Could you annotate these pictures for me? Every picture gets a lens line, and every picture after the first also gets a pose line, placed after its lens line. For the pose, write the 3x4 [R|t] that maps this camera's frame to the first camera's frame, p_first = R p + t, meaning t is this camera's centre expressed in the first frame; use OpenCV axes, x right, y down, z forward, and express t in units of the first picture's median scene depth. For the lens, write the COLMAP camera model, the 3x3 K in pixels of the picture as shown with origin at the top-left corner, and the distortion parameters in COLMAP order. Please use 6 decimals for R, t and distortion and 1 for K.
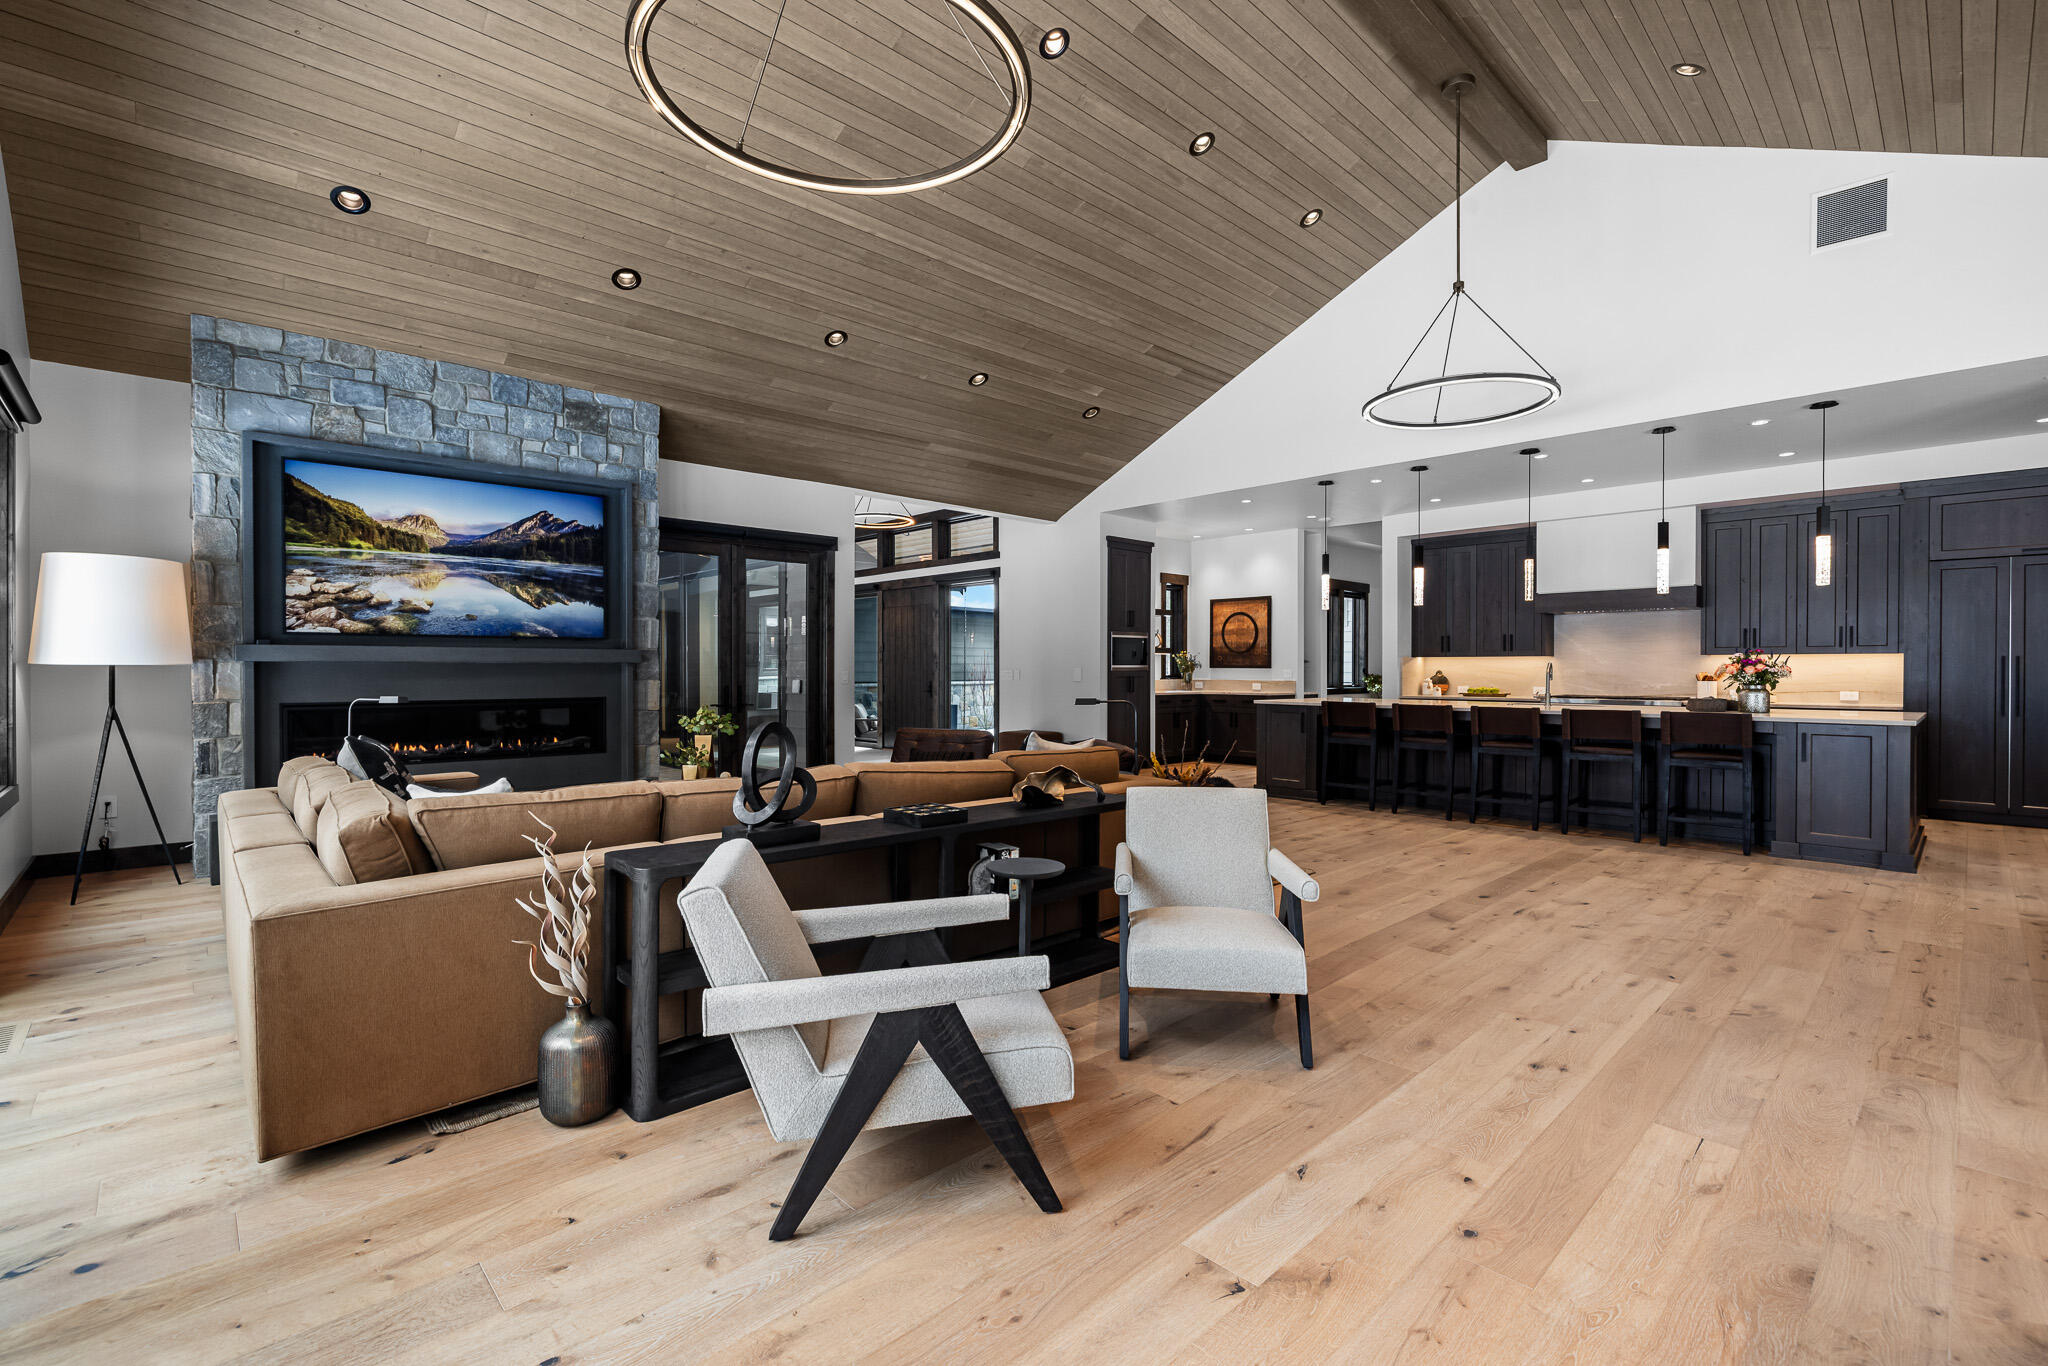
lens RADIAL K [[912.5, 0, 1006.5], [0, 912.5, 674.4], [0, 0, 1]] dist [-0.004508, -0.000304]
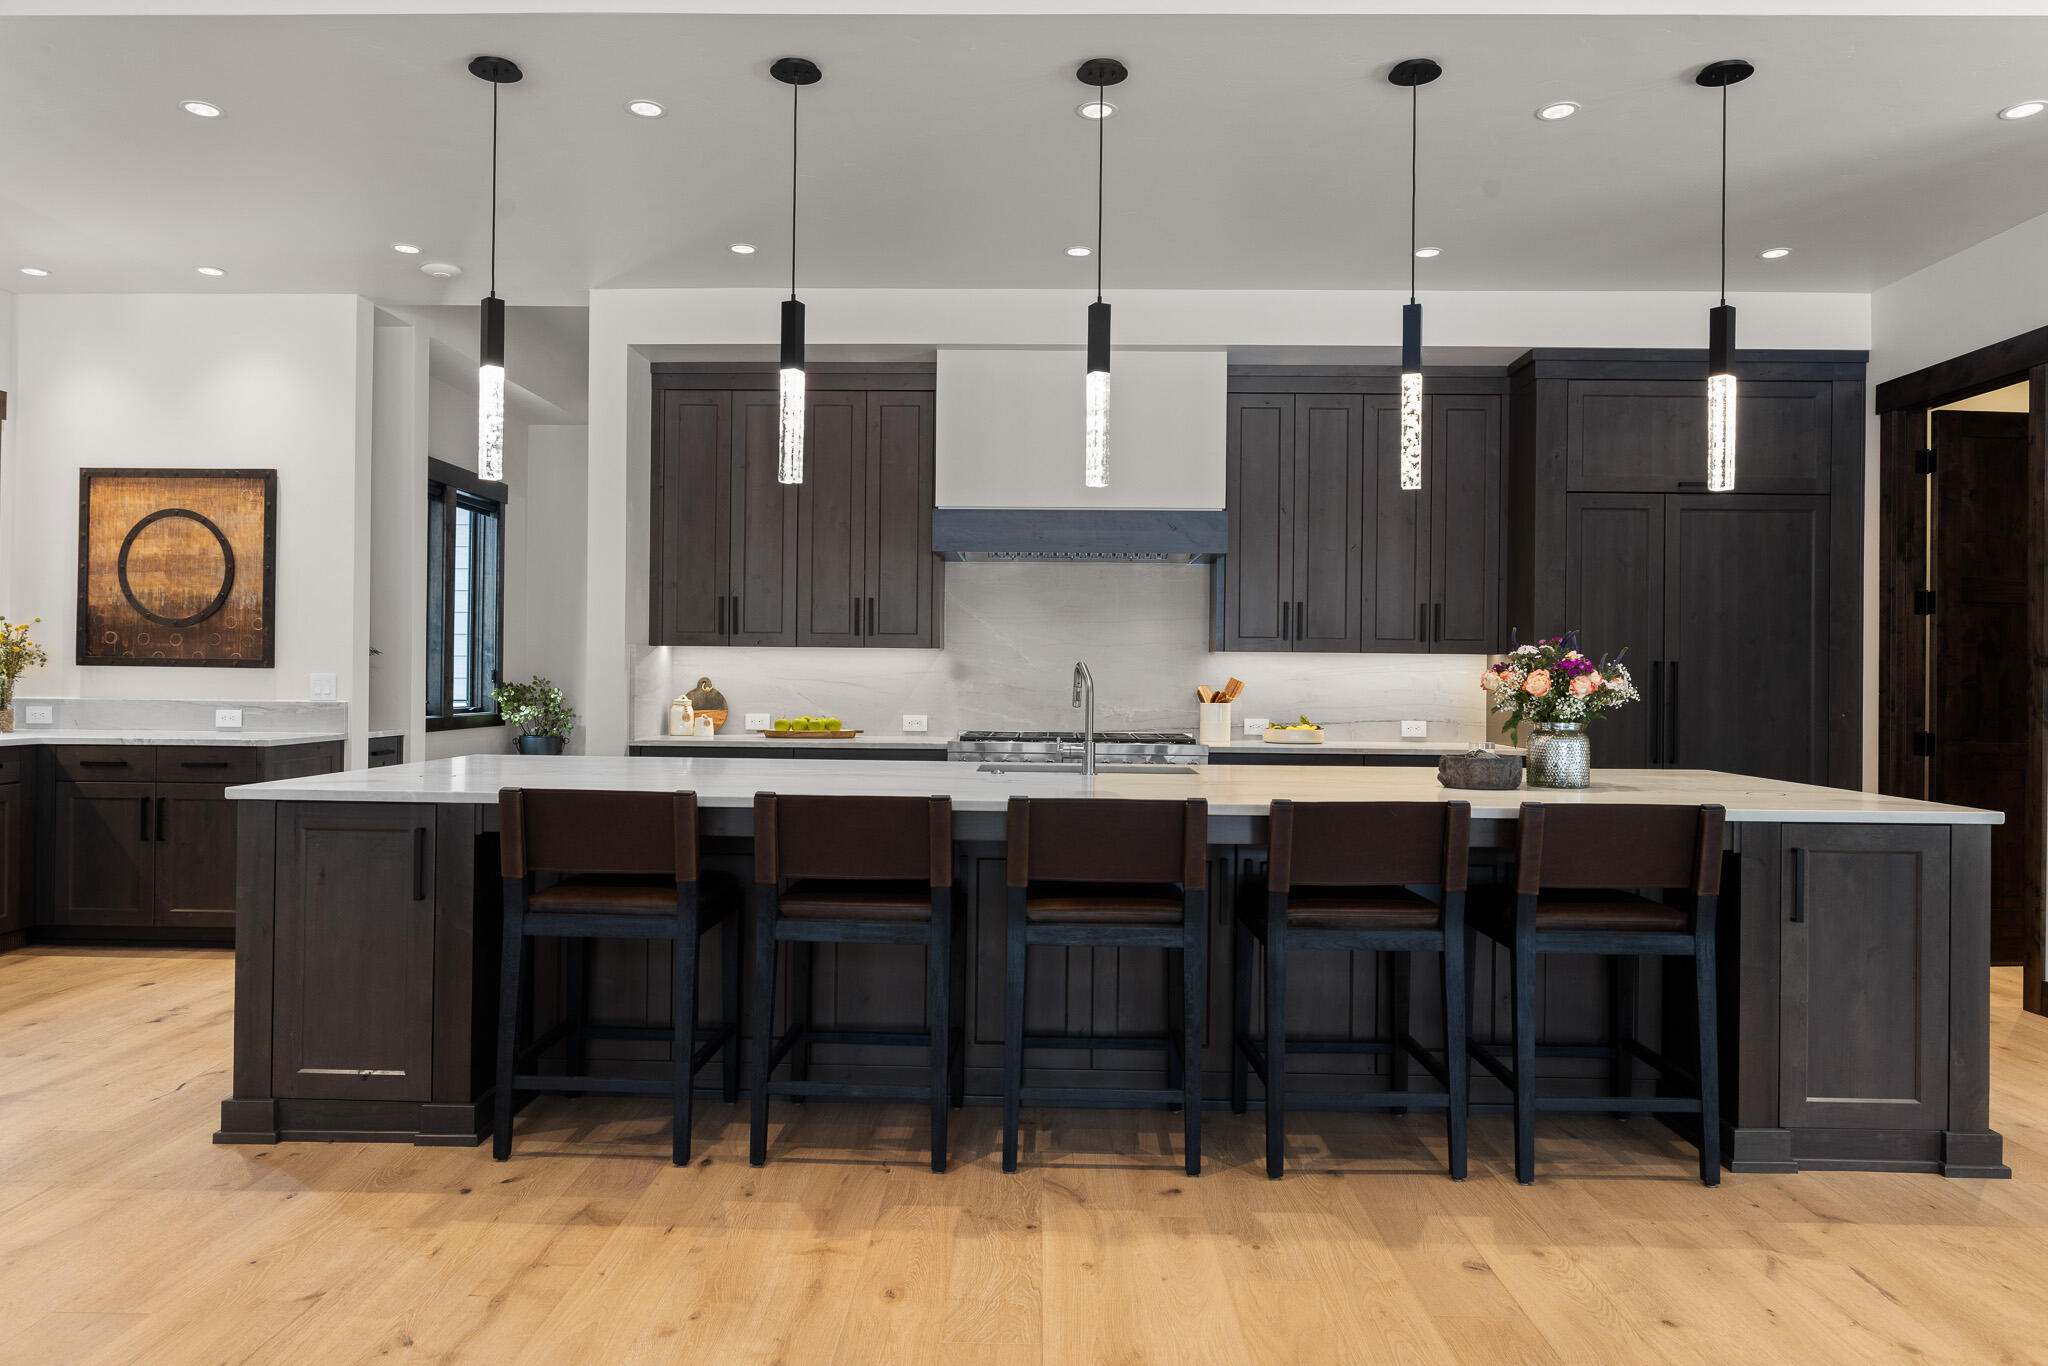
lens RADIAL K [[1318.9, 0, 1018.5], [0, 1318.9, 672.2], [0, 0, 1]] dist [0.002708, -0.001785]
pose [[0.688087, 0.008399, 0.725579, 0.122113], [-0.005836, 0.999965, -0.006042, -0.003988], [-0.725605, -0.000077, 0.688112, 0.458741]]
